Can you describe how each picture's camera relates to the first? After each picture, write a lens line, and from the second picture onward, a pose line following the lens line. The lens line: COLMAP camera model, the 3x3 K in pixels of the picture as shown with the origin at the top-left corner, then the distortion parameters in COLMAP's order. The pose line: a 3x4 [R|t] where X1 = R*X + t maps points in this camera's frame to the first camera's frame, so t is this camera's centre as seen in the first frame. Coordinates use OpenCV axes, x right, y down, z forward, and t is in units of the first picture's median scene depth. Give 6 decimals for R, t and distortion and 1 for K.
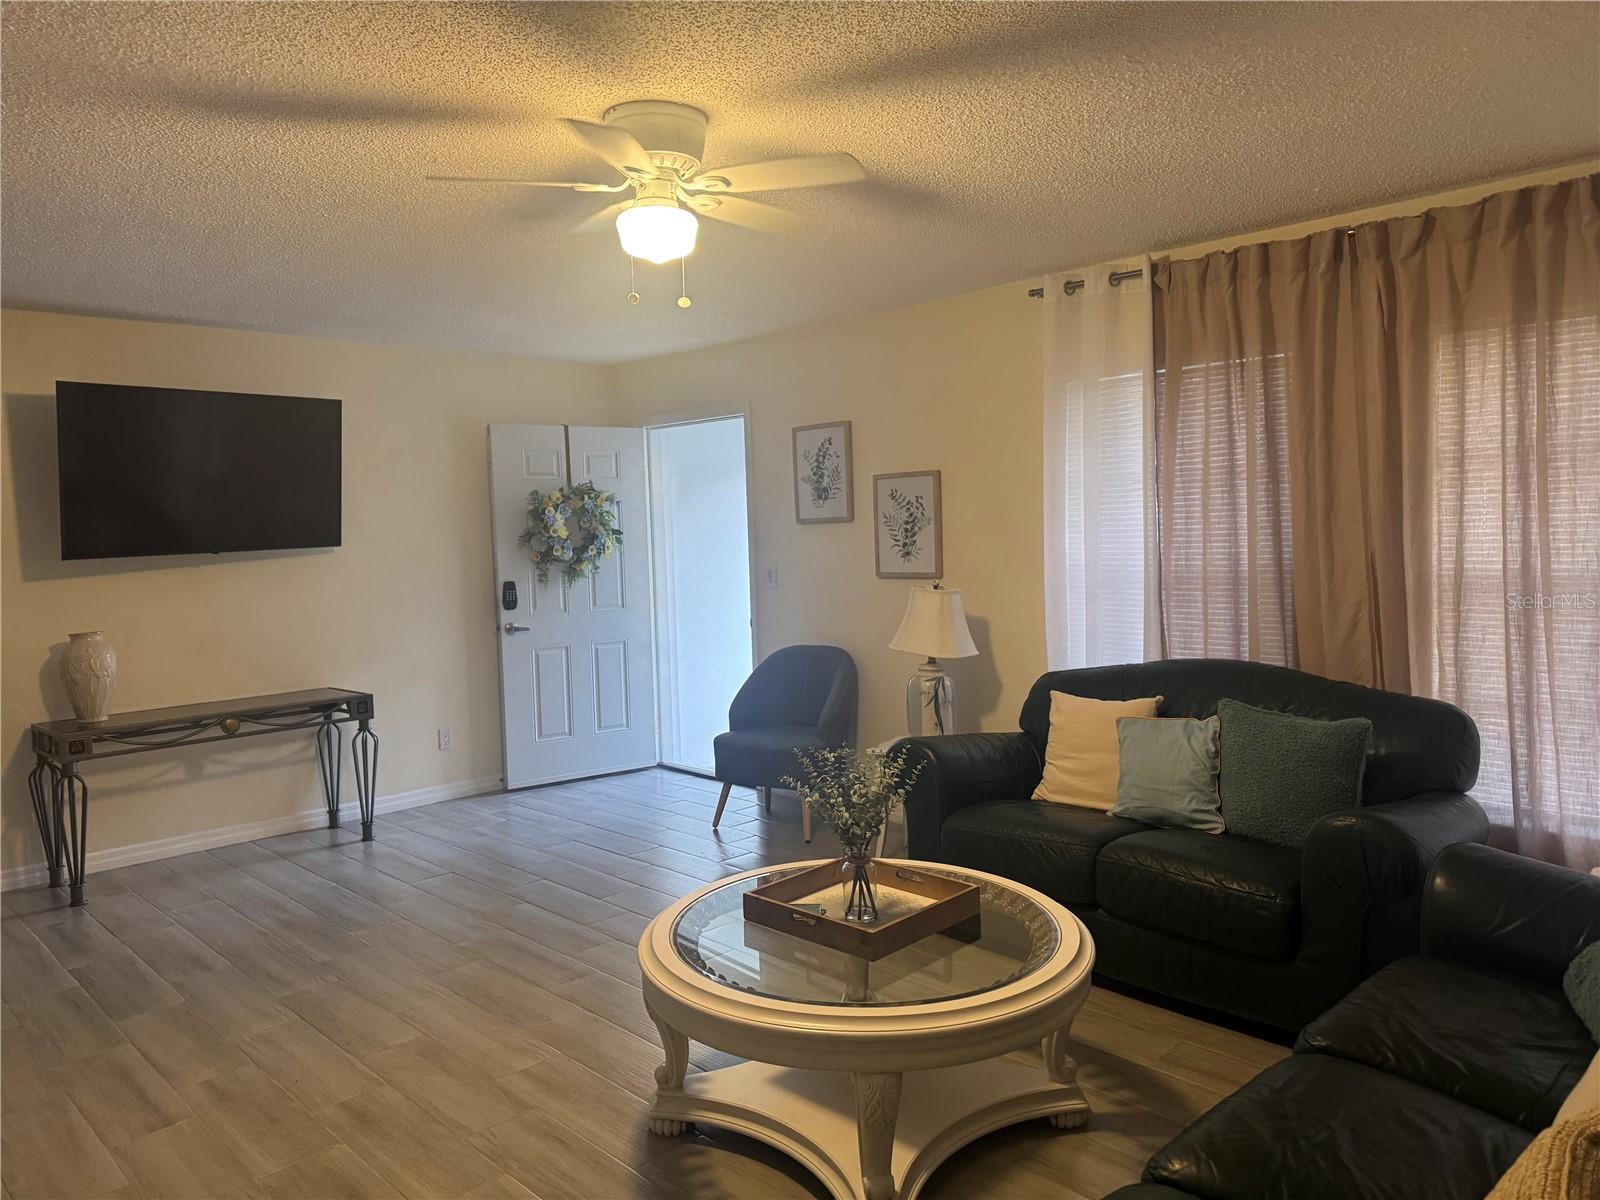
lens RADIAL K [[1129.4, 0, 800.0], [0, 1129.4, 600.0], [0, 0, 1]] dist [-0.010910, -0.007217]
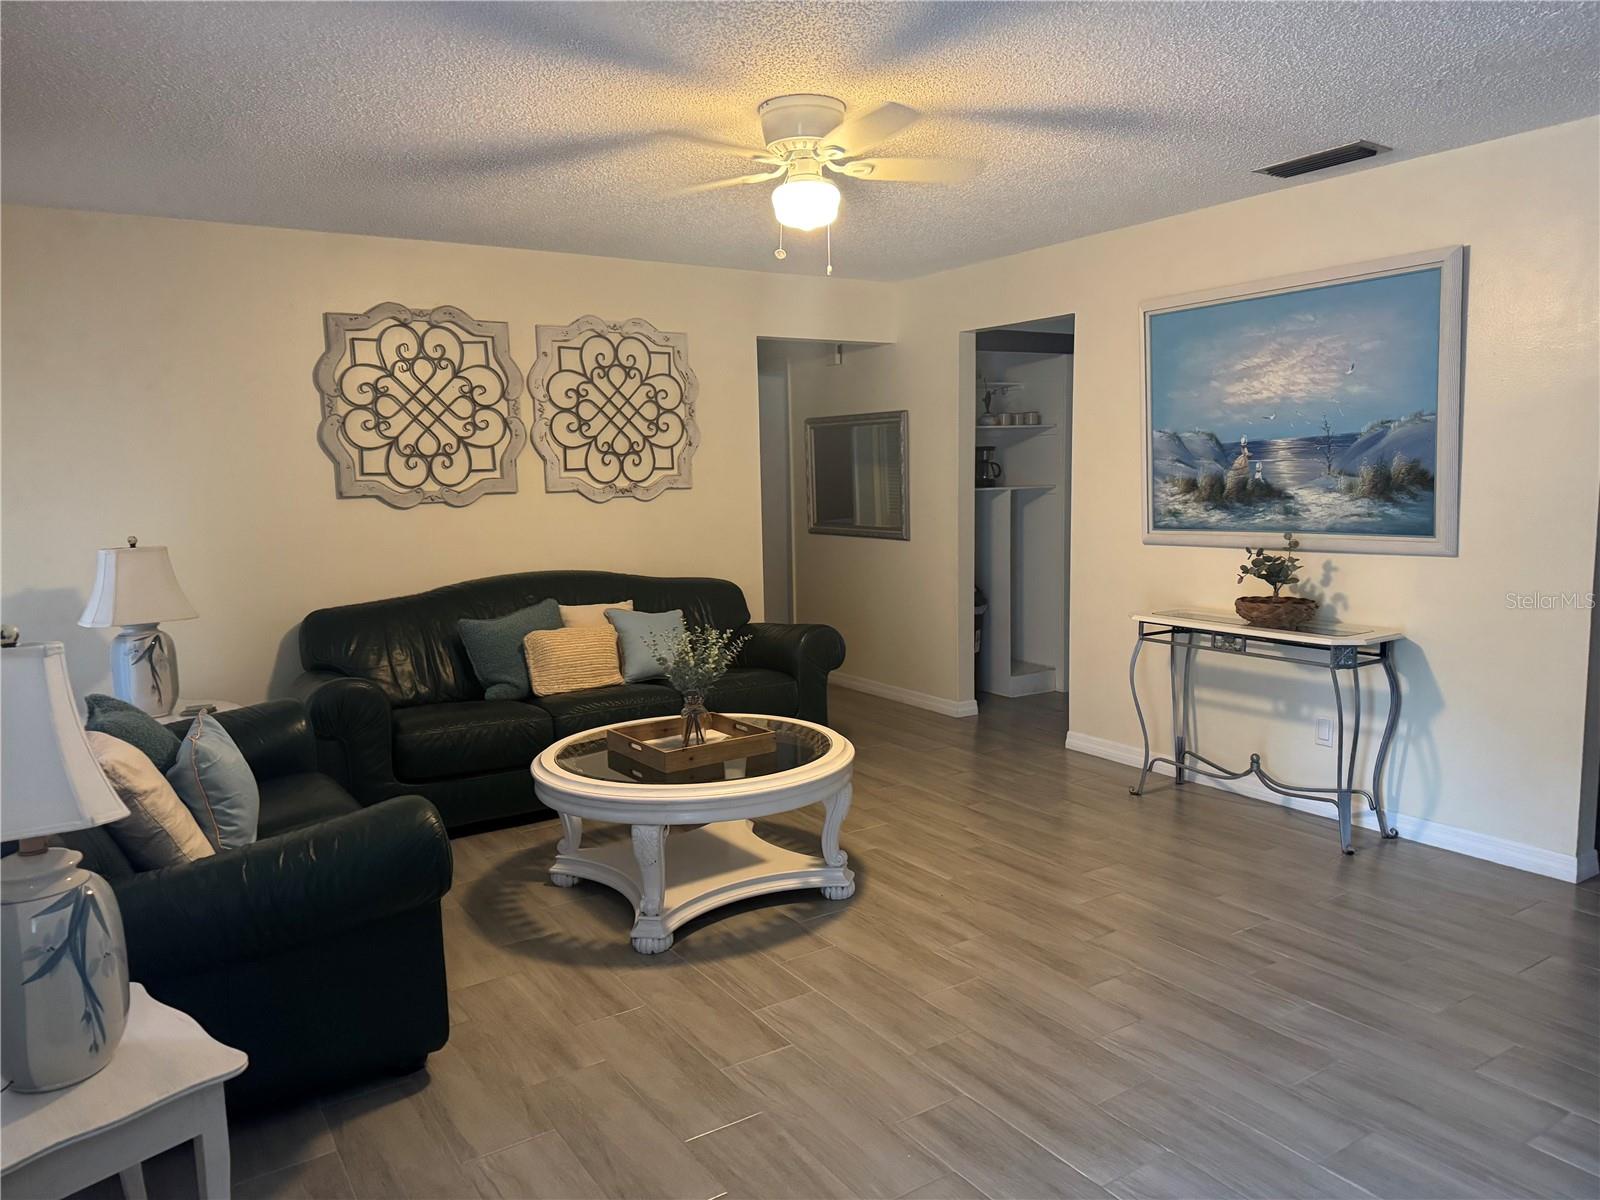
lens RADIAL K [[1129.4, 0, 800.0], [0, 1129.4, 600.0], [0, 0, 1]] dist [-0.010910, -0.007217]
pose [[-0.977058, 0.024478, 0.211560, -0.304125], [0.061714, 0.983293, 0.171249, -0.101142], [-0.203834, 0.180376, -0.962245, 1.871343]]
